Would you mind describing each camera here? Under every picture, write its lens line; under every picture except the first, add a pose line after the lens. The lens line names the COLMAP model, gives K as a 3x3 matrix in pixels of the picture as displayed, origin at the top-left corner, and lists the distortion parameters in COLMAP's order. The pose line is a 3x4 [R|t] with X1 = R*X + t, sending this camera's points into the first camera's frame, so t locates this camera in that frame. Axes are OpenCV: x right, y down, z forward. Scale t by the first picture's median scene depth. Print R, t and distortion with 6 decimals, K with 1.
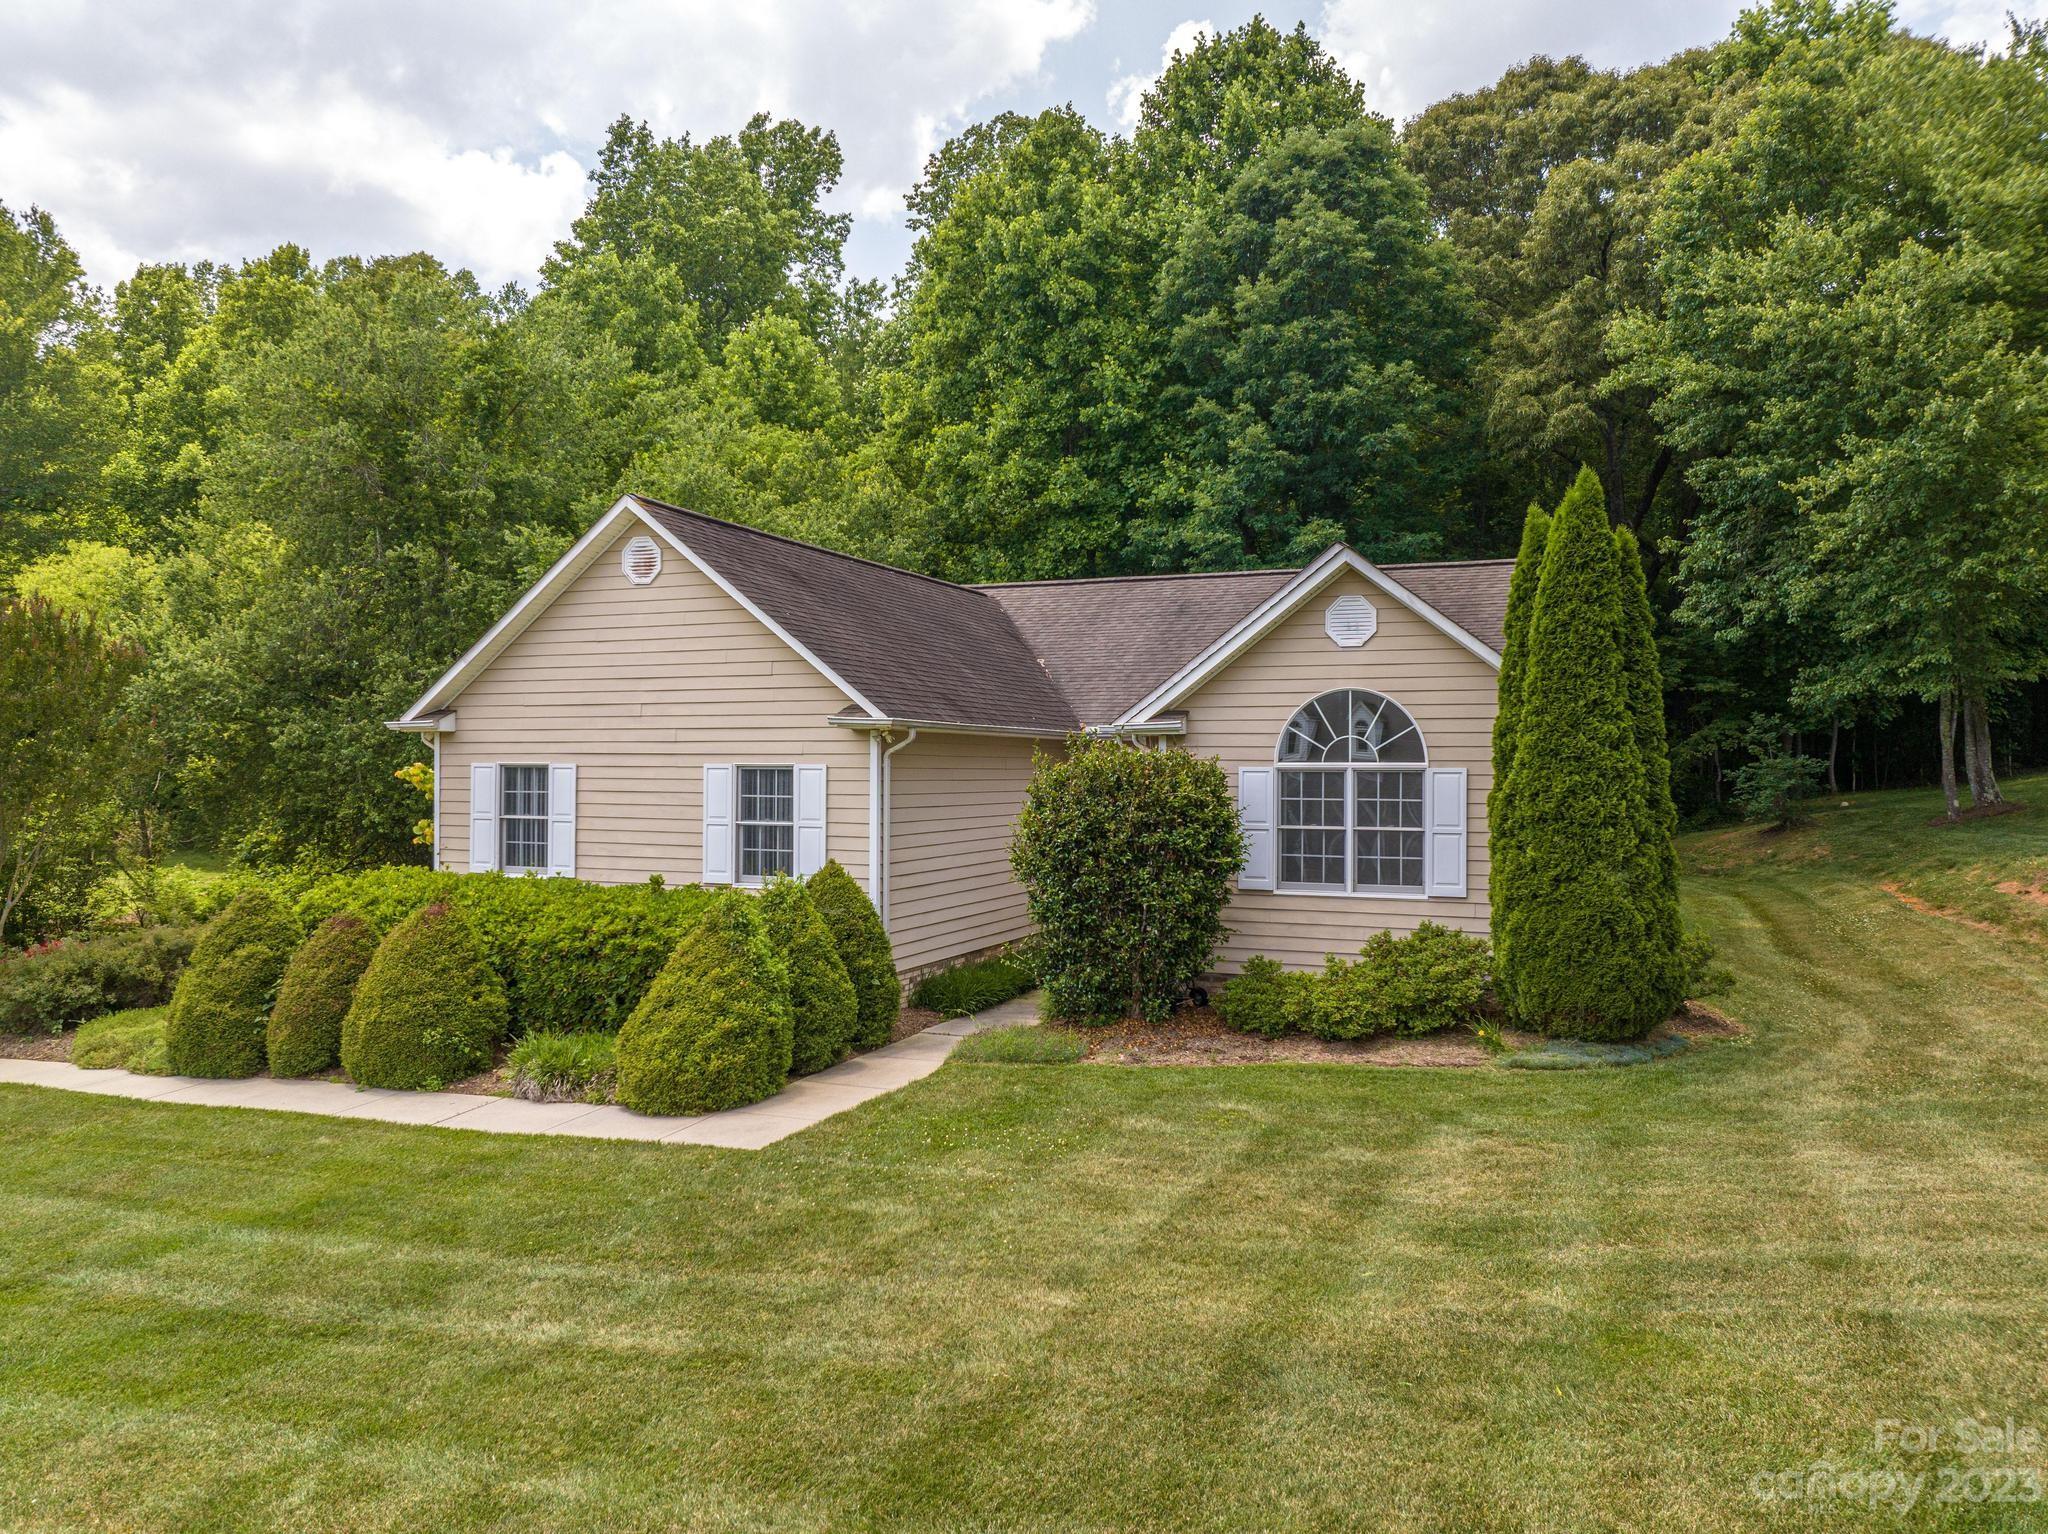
lens RADIAL K [[1443.7, 0, 1031.9], [0, 1443.7, 763.8], [0, 0, 1]] dist [-0.037681, 0.001886]
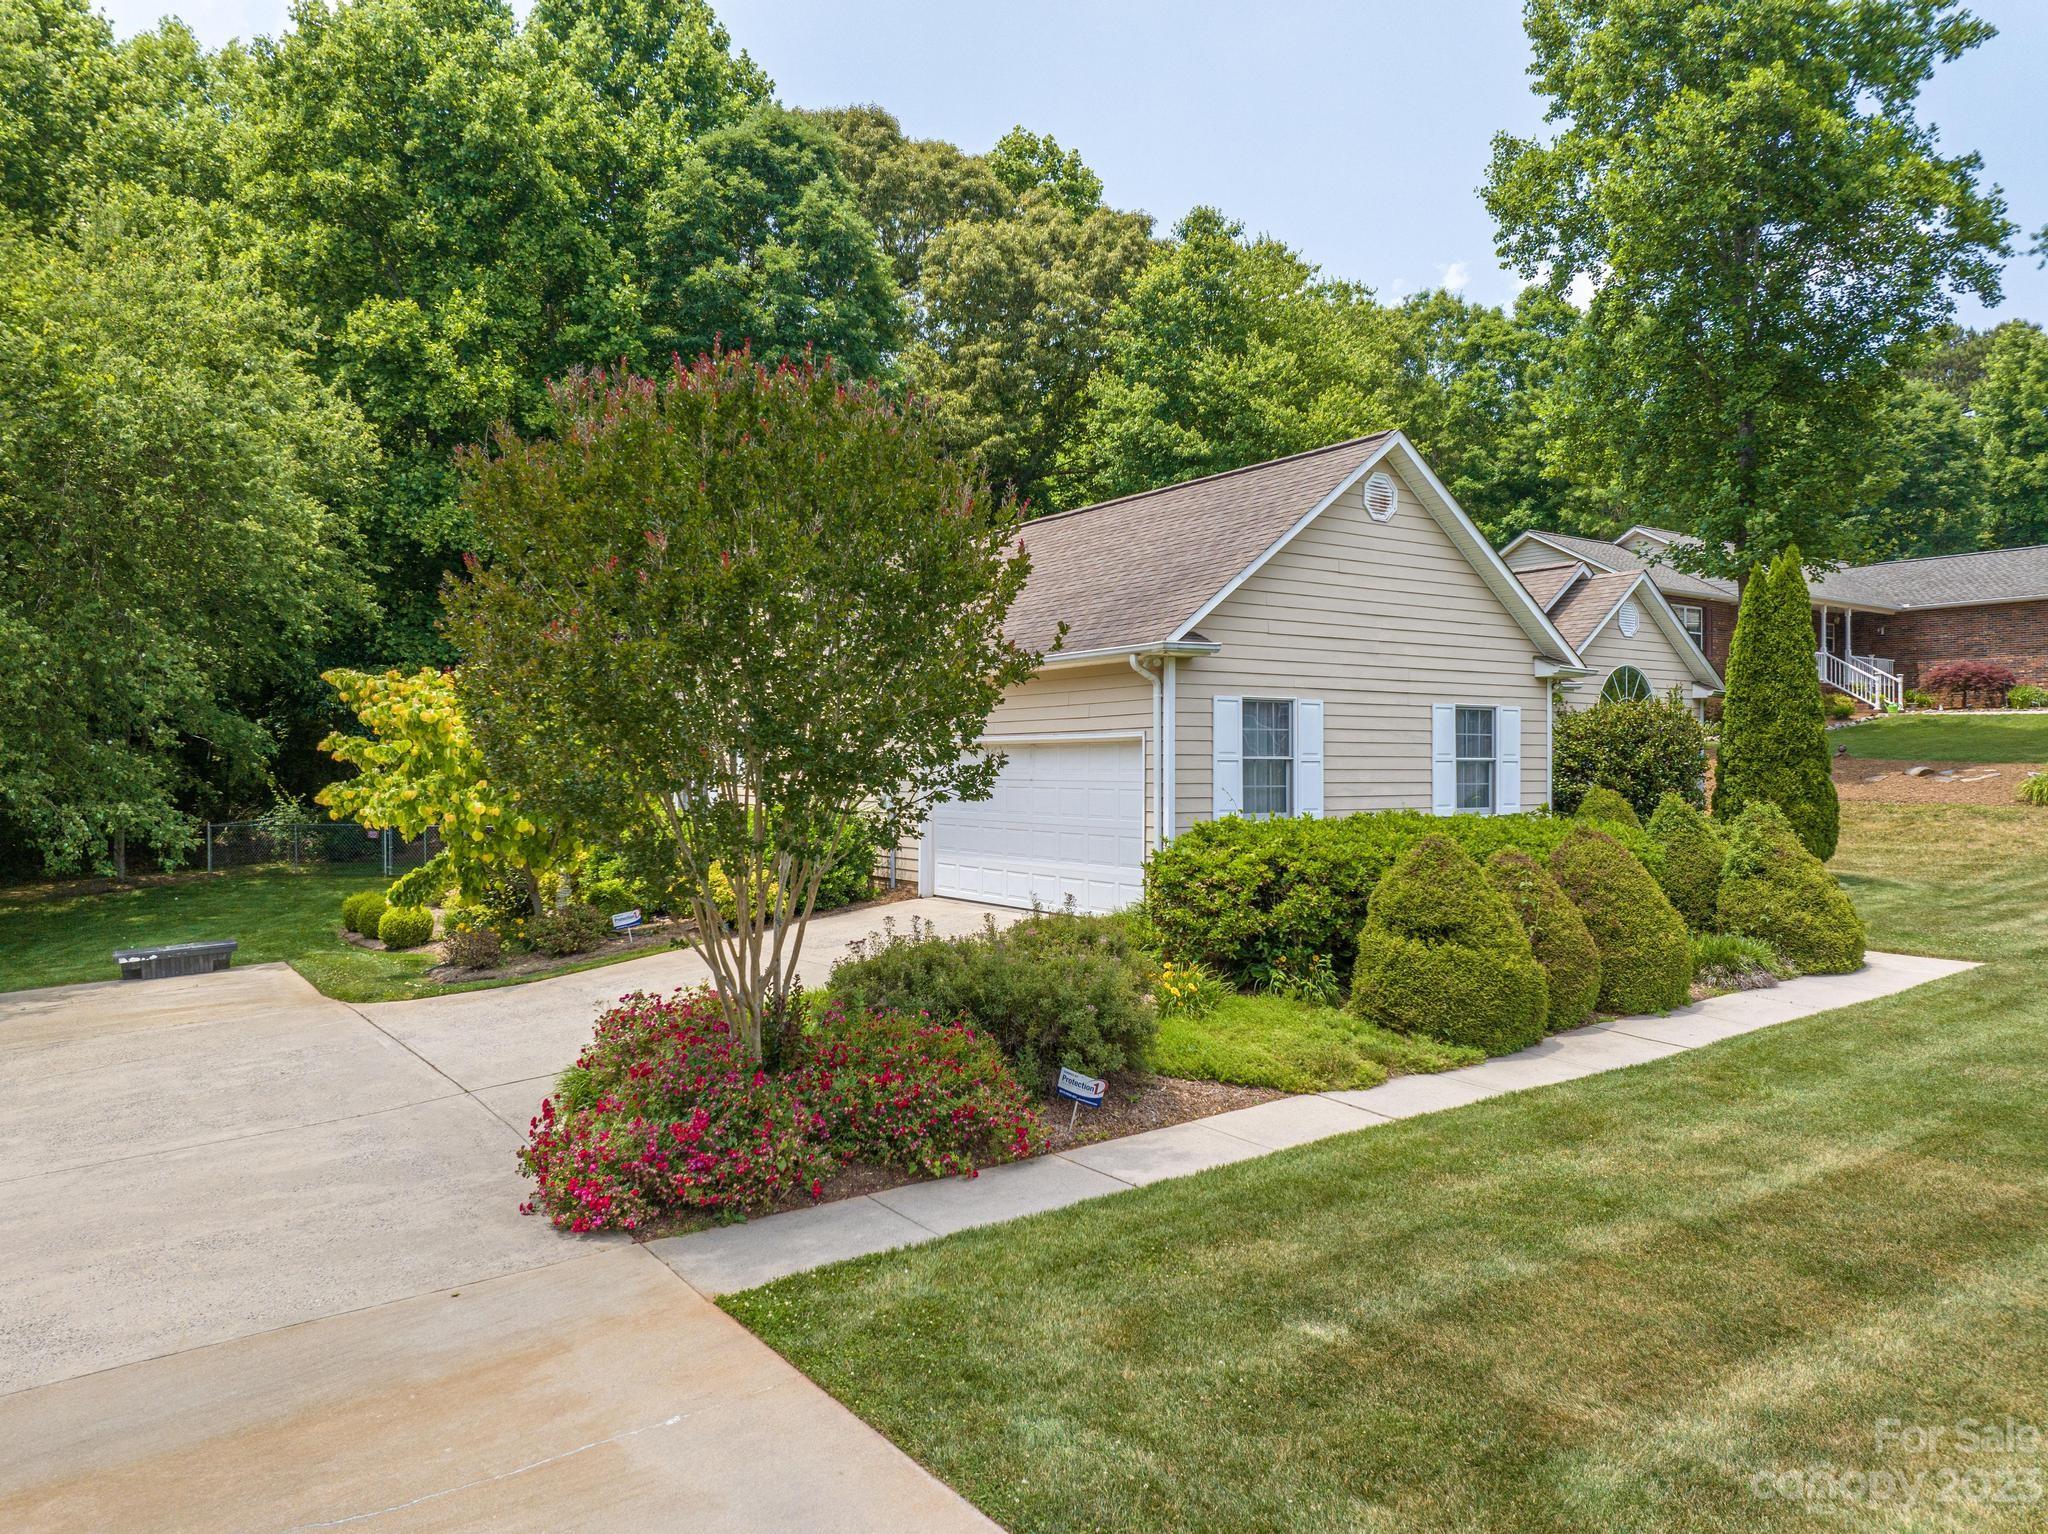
lens RADIAL K [[1443.7, 0, 1031.9], [0, 1443.7, 763.8], [0, 0, 1]] dist [-0.037681, 0.001886]
pose [[0.549736, -0.003569, 0.835331, -1.194798], [-0.000664, 0.999989, 0.004710, 0.037097], [-0.835338, -0.003144, 0.549727, 0.633329]]
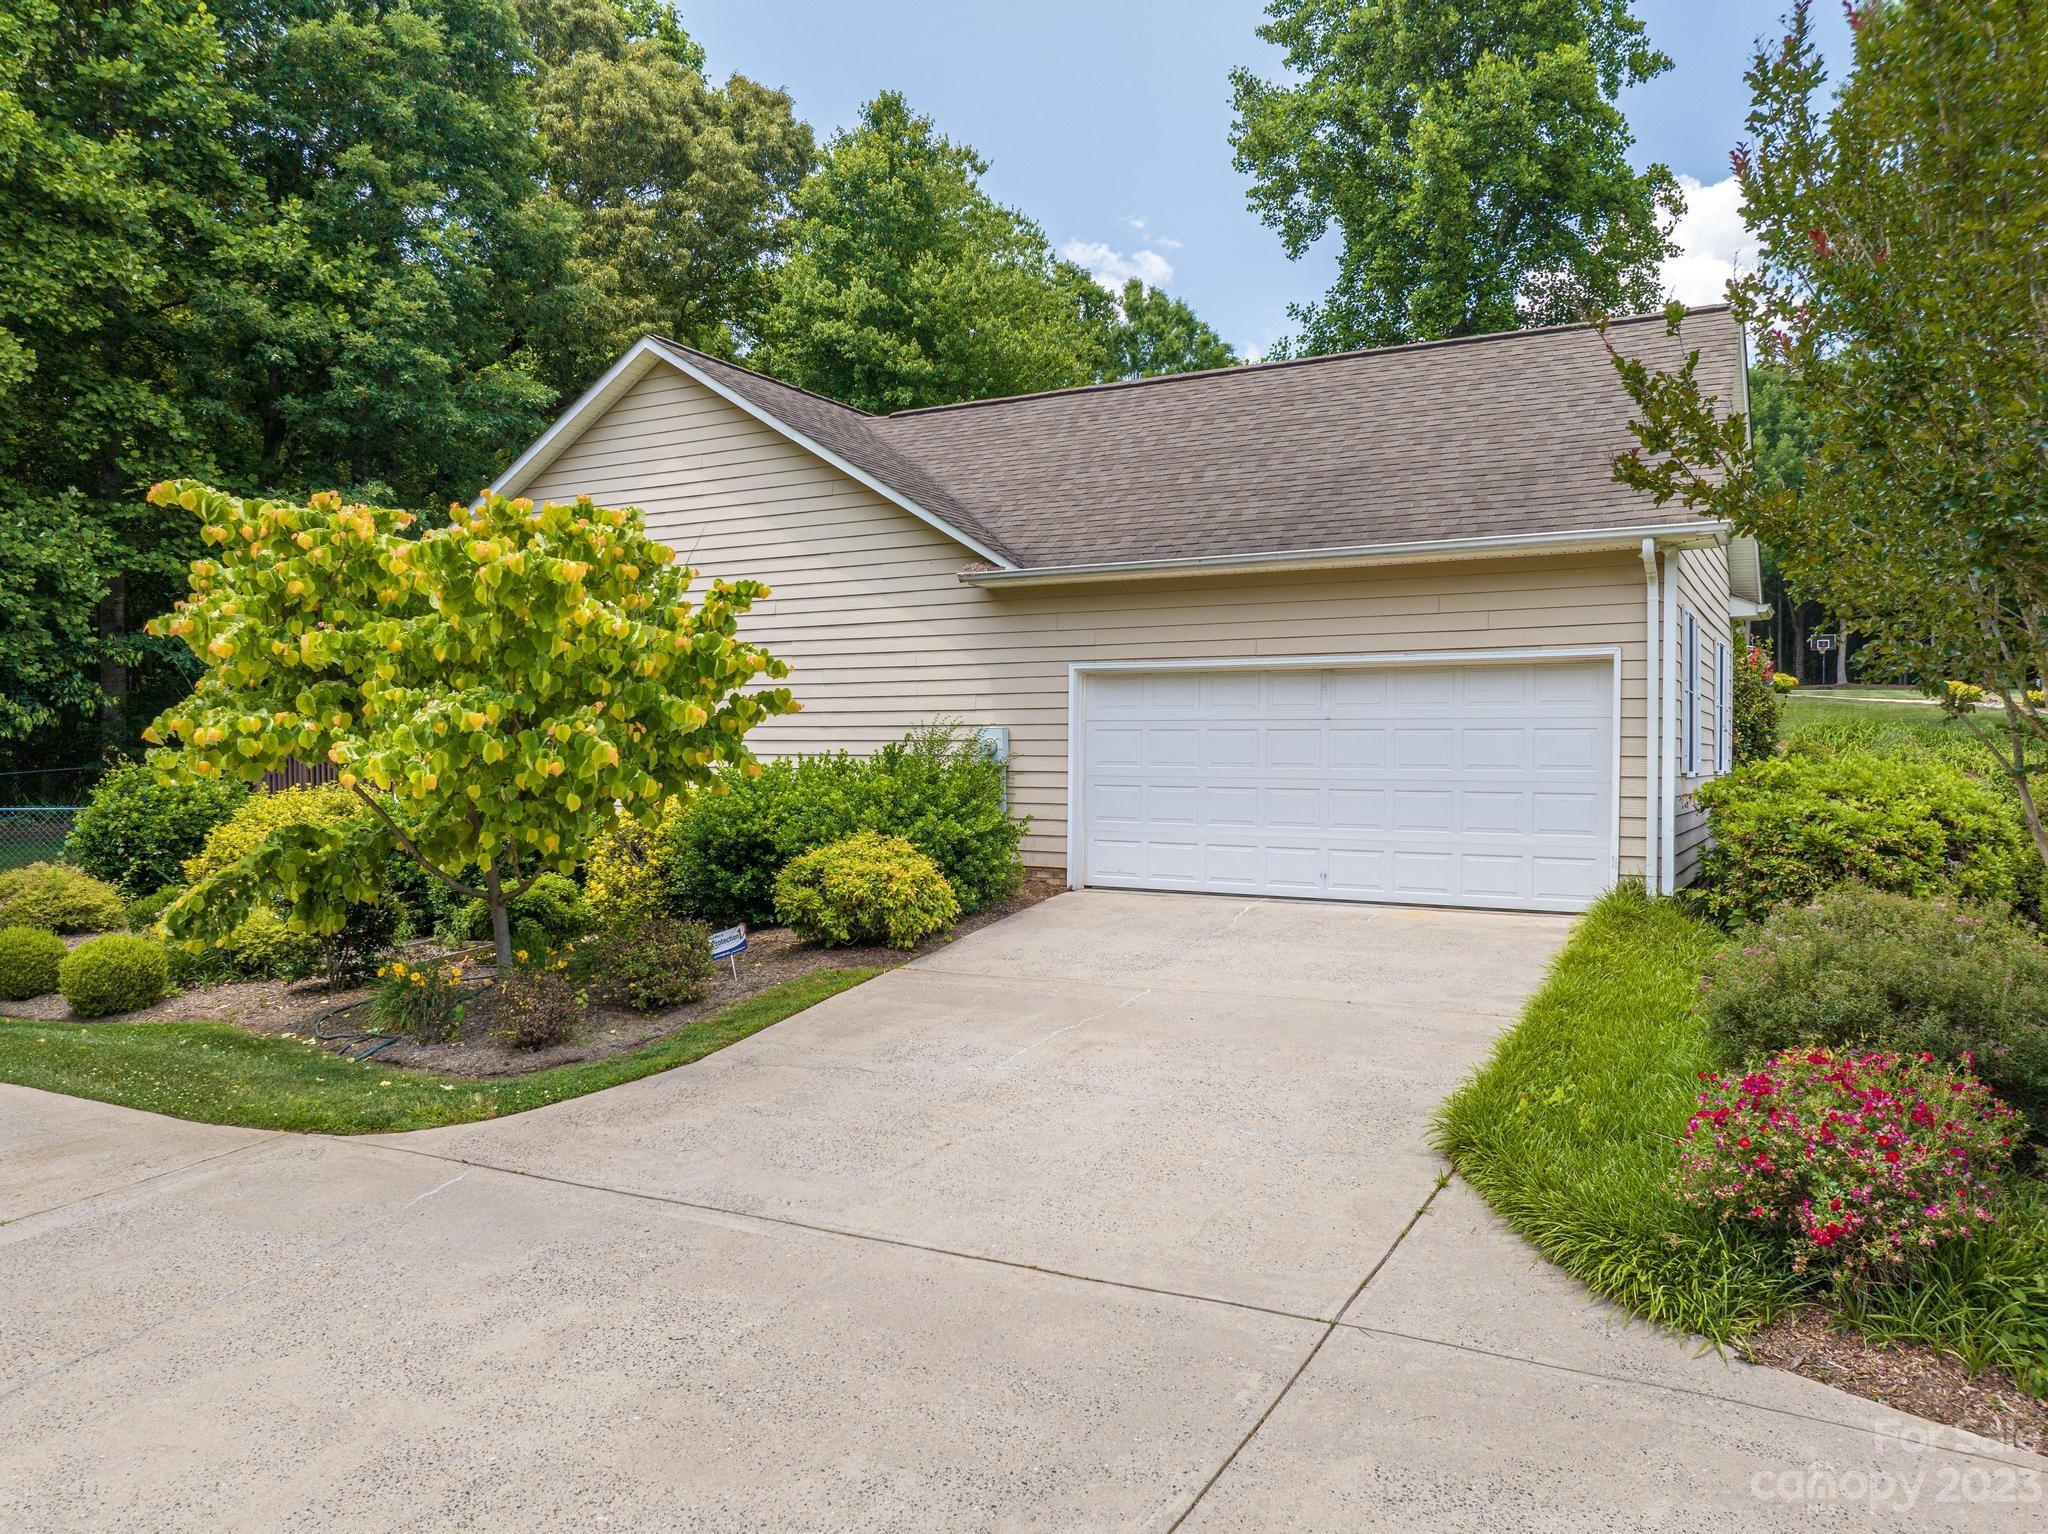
lens RADIAL K [[1441.2, 0, 1024.0], [0, 1441.2, 767.0], [0, 0, 1]] dist [-0.027611, -0.002378]
pose [[0.122559, -0.011217, 0.992398, -1.088349], [-0.010525, 0.999865, 0.012601, 0.069337], [-0.992405, -0.011990, 0.122425, 1.247157]]
